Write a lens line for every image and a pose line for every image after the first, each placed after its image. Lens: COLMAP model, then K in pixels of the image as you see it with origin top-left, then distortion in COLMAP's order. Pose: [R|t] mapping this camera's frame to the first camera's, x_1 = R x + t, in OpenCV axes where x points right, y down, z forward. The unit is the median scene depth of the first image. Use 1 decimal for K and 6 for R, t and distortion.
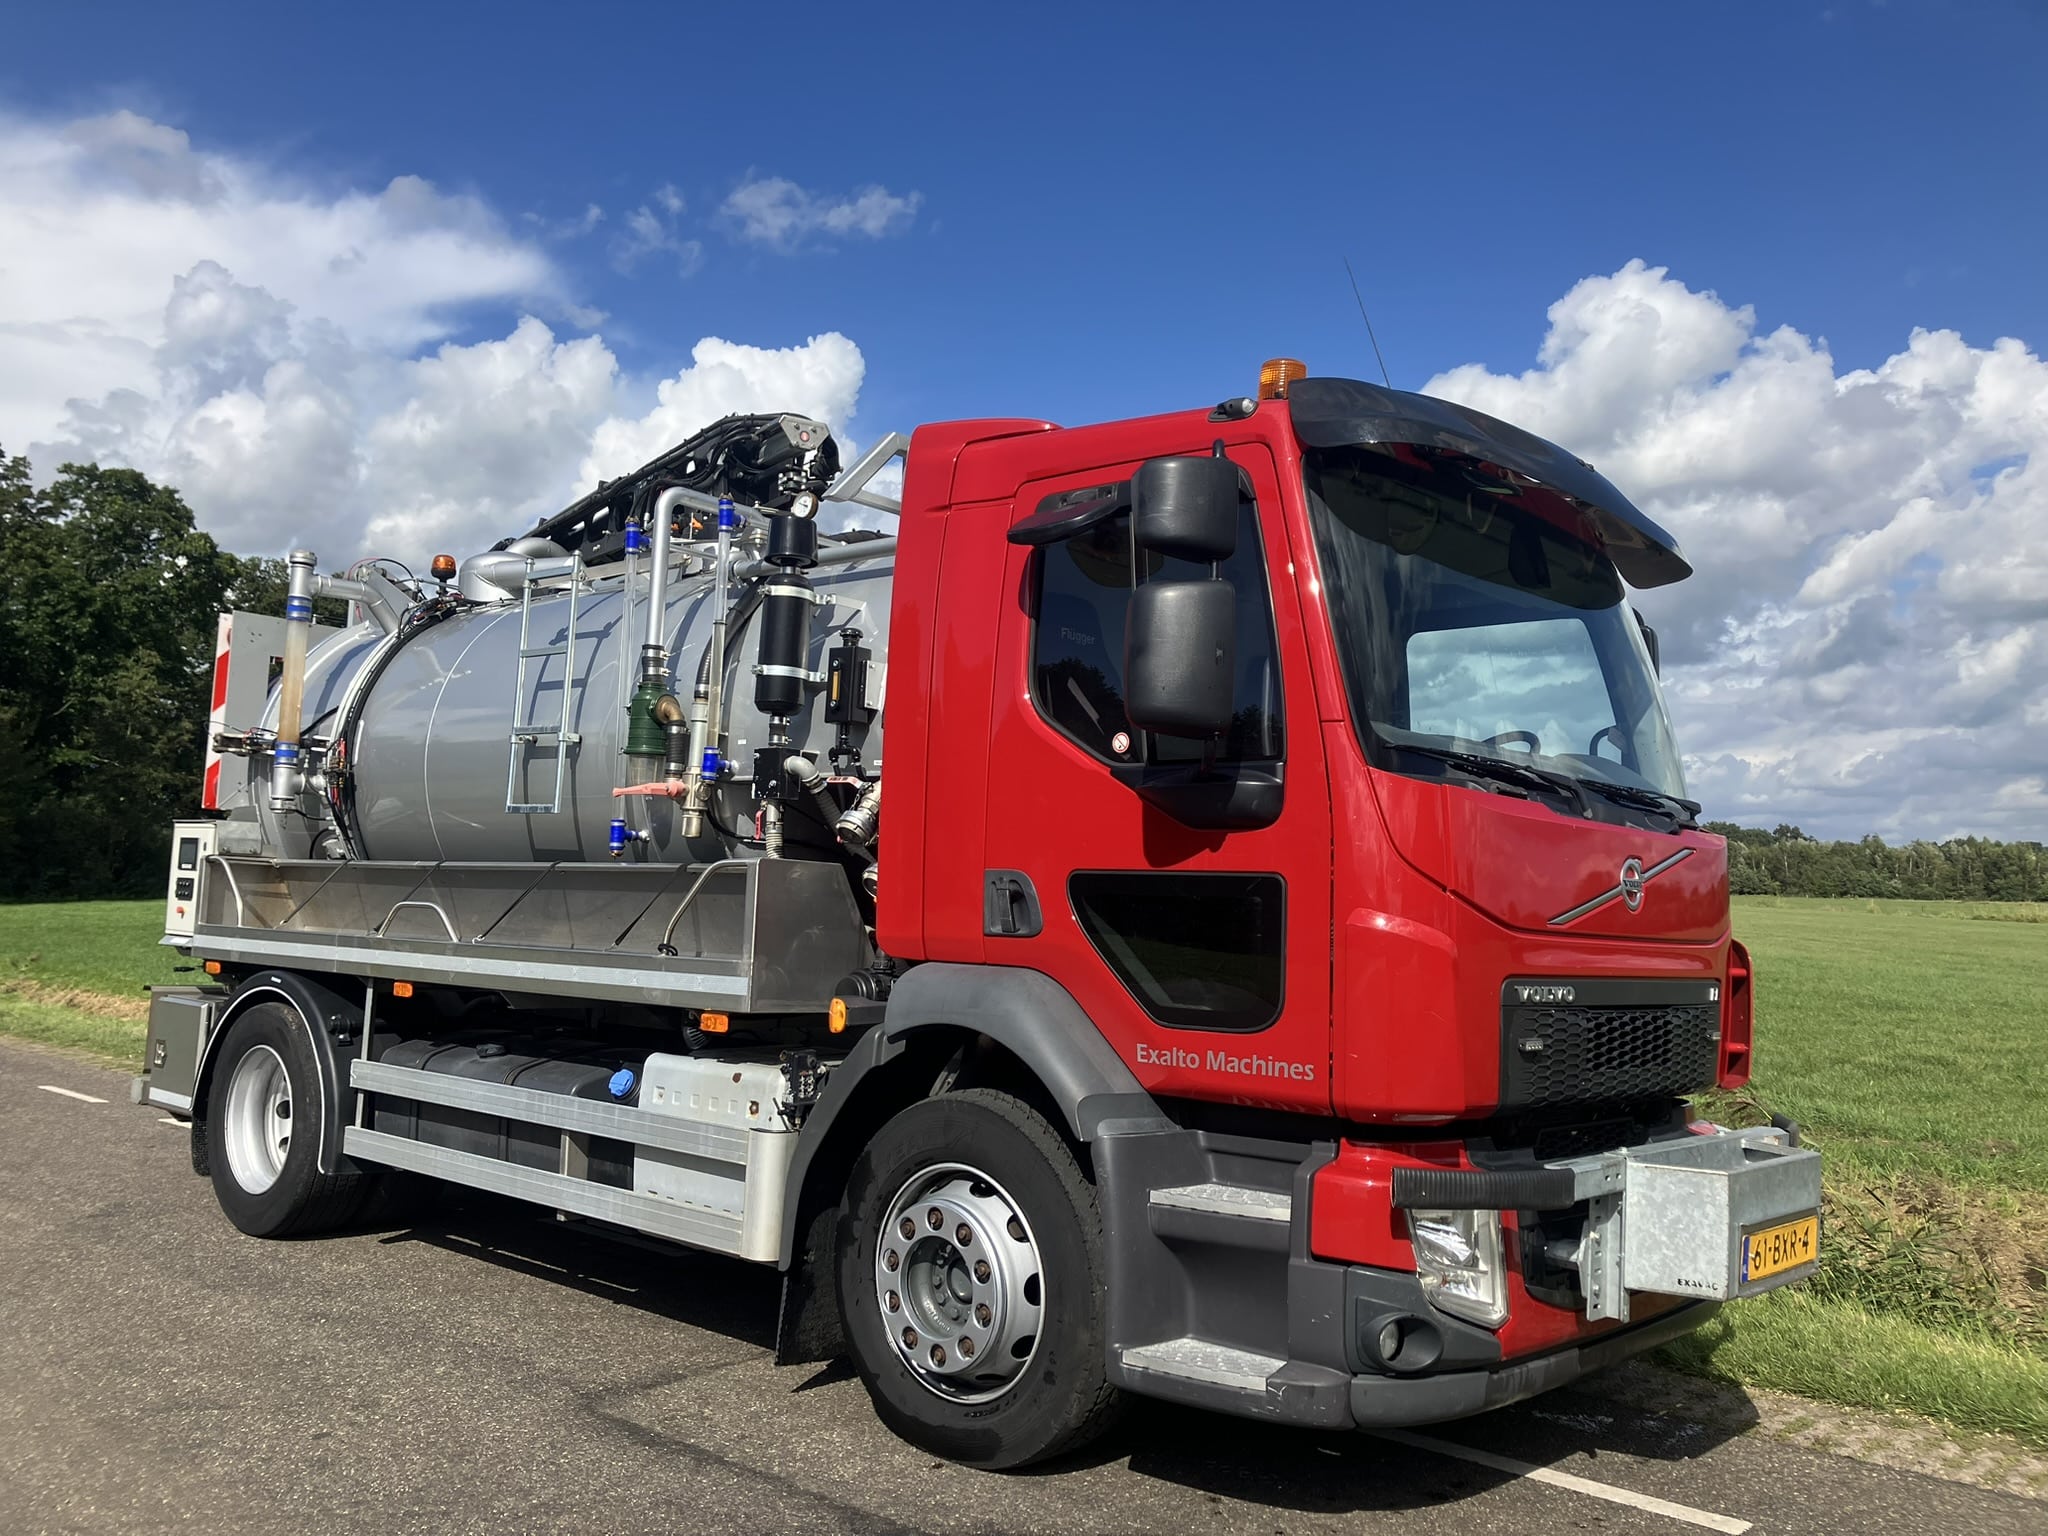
lens RADIAL K [[1682.7, 0, 1009.9], [0, 1682.7, 745.9], [0, 0, 1]] dist [0.032550, -0.034572]
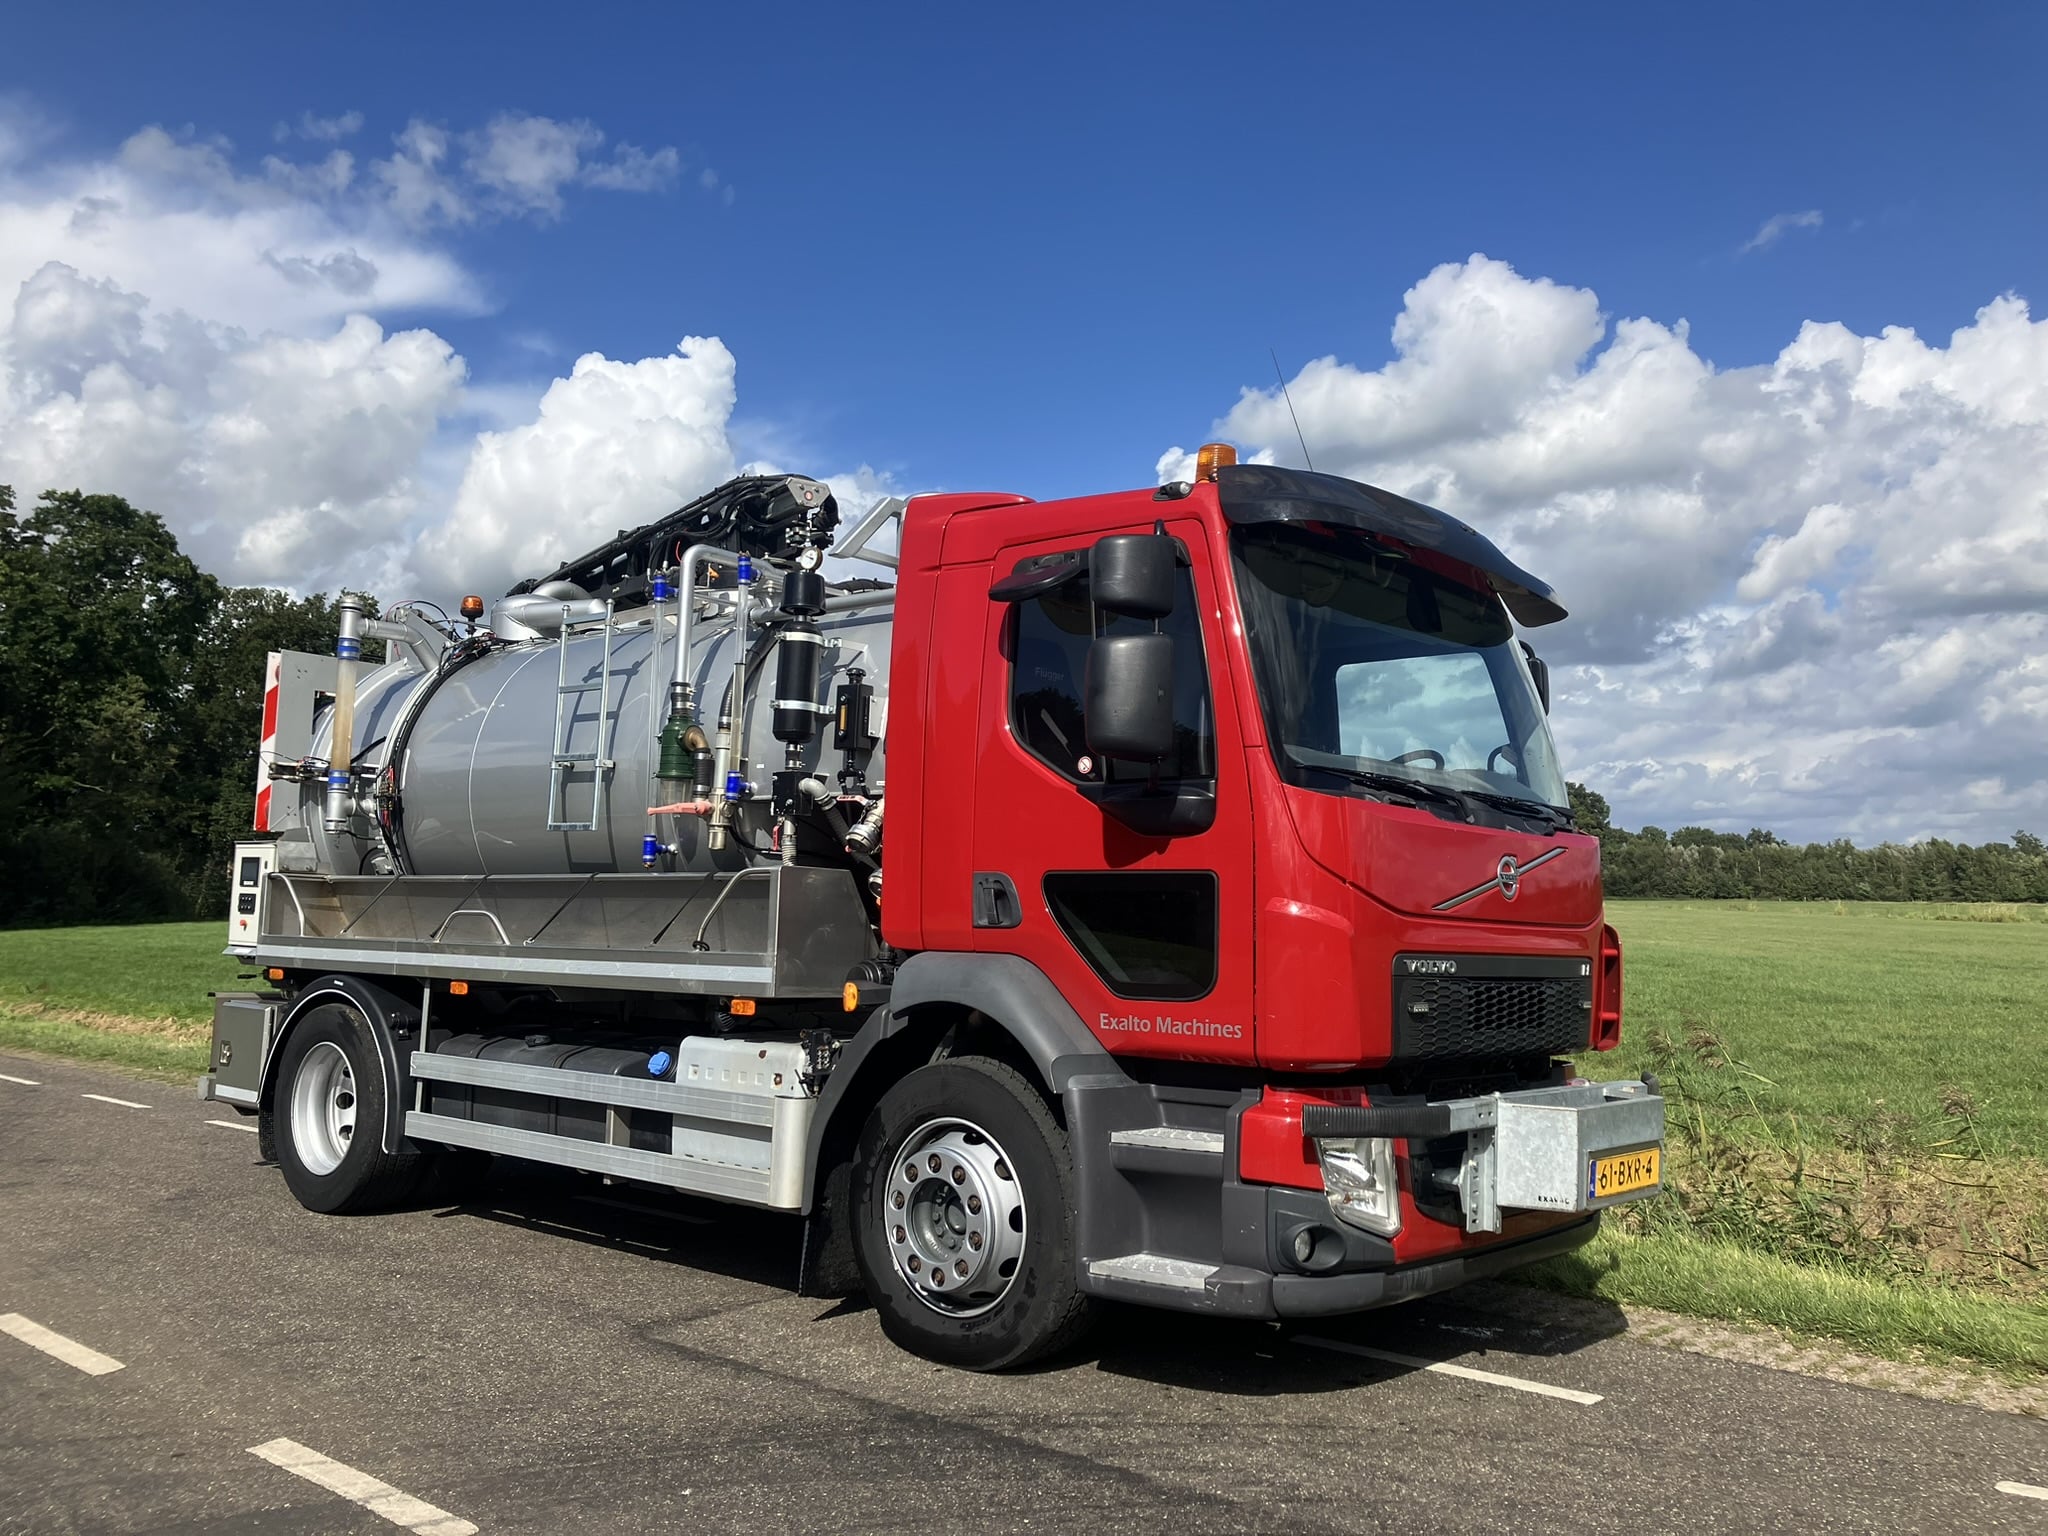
lens RADIAL K [[1682.7, 0, 1034.9], [0, 1682.7, 723.8], [0, 0, 1]] dist [0.032550, -0.034572]
pose [[0.999622, -0.010572, 0.025362, 0.000005], [0.011111, 0.999713, -0.021205, -0.005753], [-0.025131, 0.021479, 0.999453, -0.183760]]
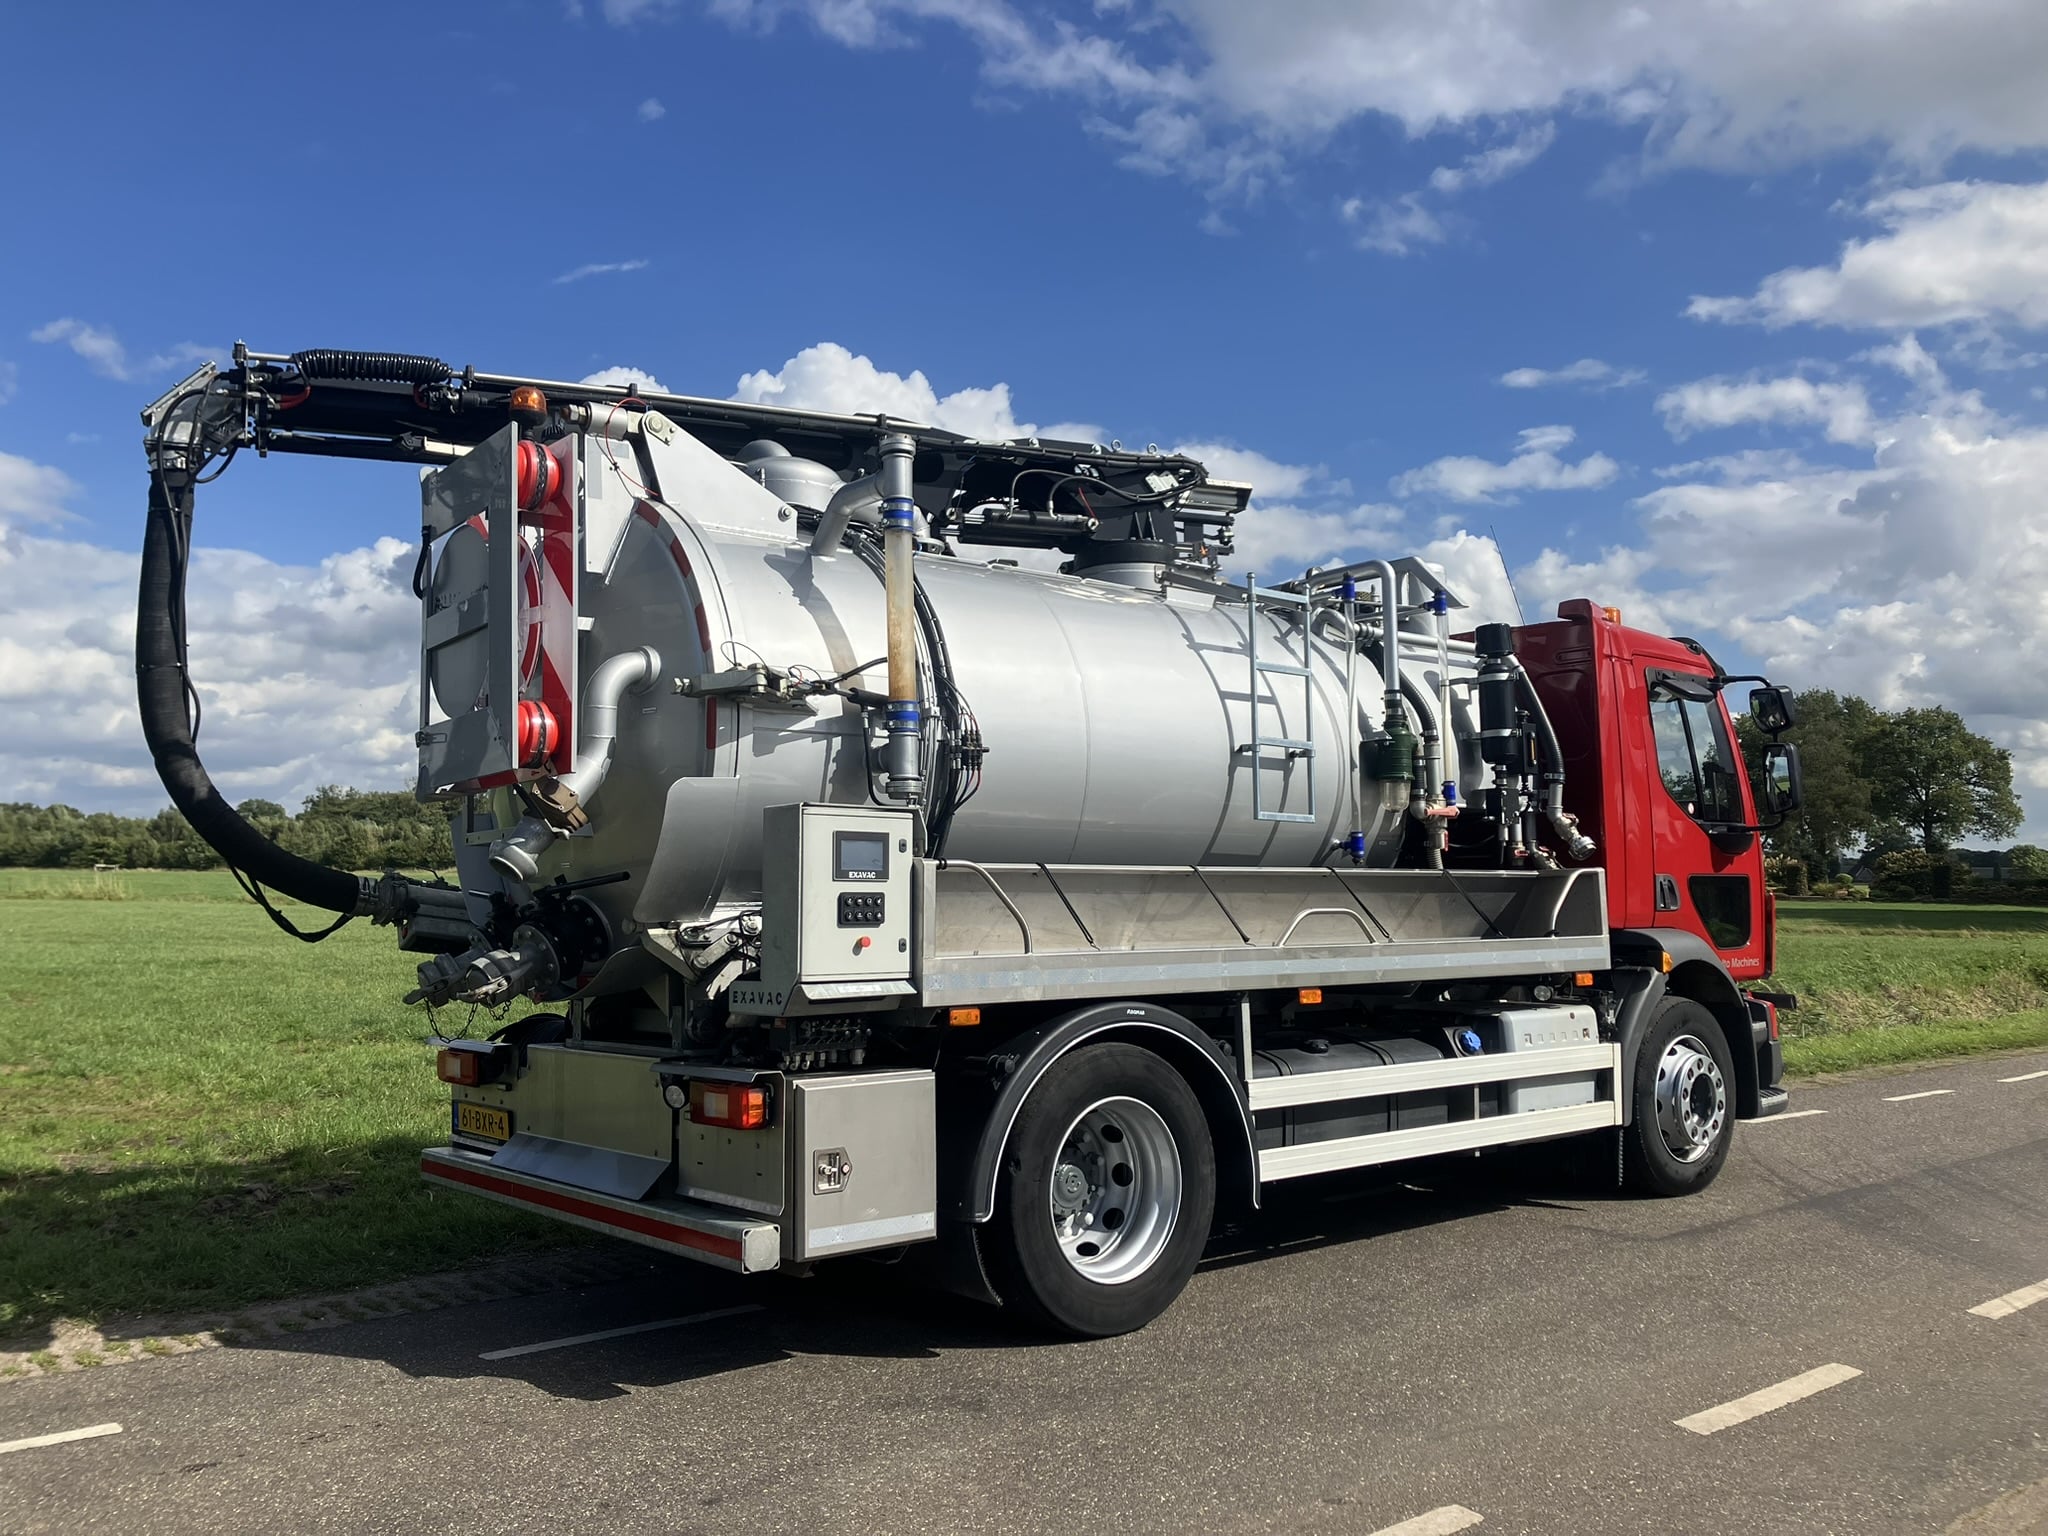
lens RADIAL K [[1682.7, 0, 1024.7], [0, 1682.7, 766.4], [0, 0, 1]] dist [0.032550, -0.034572]
pose [[0.147180, 0.044907, 0.988090, -1.738782], [-0.085283, 0.995825, -0.032556, 0.069425], [-0.985426, -0.079475, 0.150396, 1.293781]]
